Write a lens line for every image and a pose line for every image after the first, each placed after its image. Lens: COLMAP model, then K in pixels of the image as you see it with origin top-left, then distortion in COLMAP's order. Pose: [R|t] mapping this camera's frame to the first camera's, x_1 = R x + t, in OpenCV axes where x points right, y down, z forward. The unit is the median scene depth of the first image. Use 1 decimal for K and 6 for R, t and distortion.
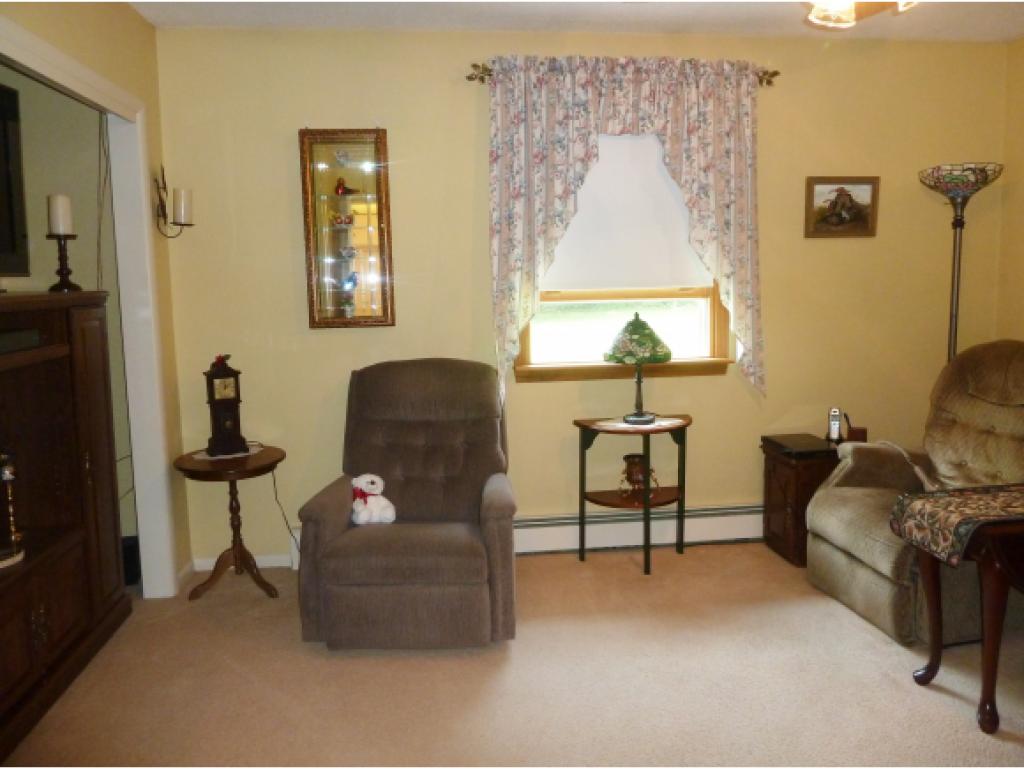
lens RADIAL K [[774.7, 0, 513.0], [0, 774.7, 366.0], [0, 0, 1]] dist [-0.022768, 0.001201]
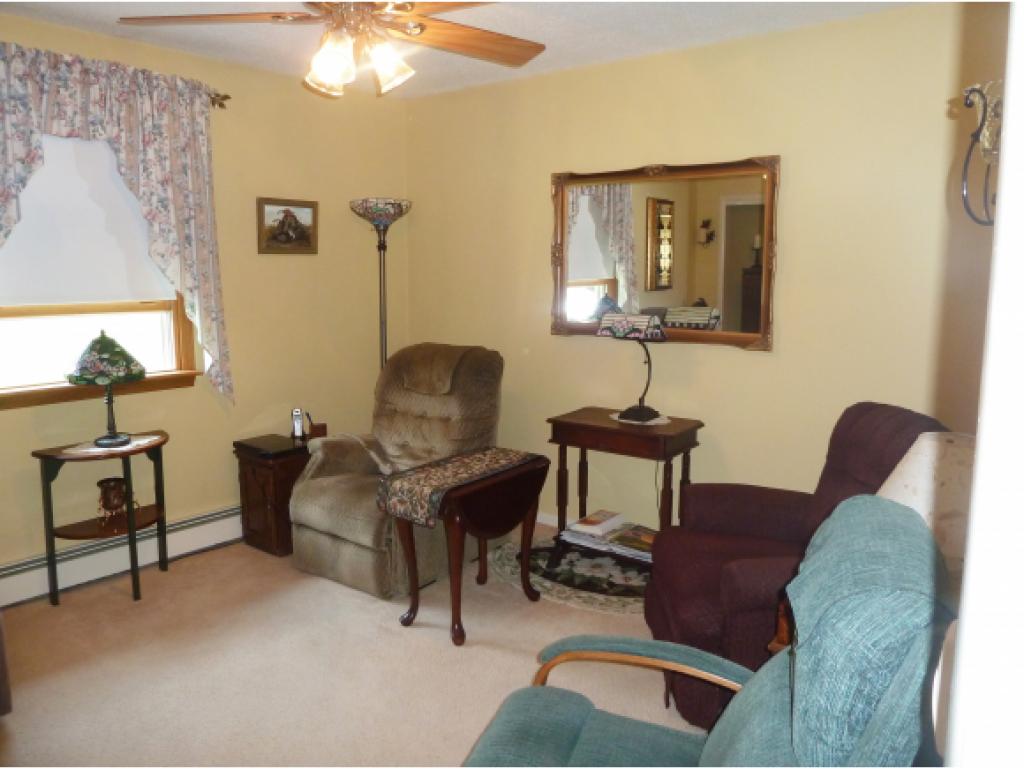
lens RADIAL K [[774.7, 0, 513.0], [0, 774.7, 366.0], [0, 0, 1]] dist [-0.022768, 0.001201]
pose [[0.727047, -0.063732, 0.683624, -0.119927], [0.056143, 0.997867, 0.033319, -0.027489], [-0.684289, 0.014156, 0.729074, -0.029652]]
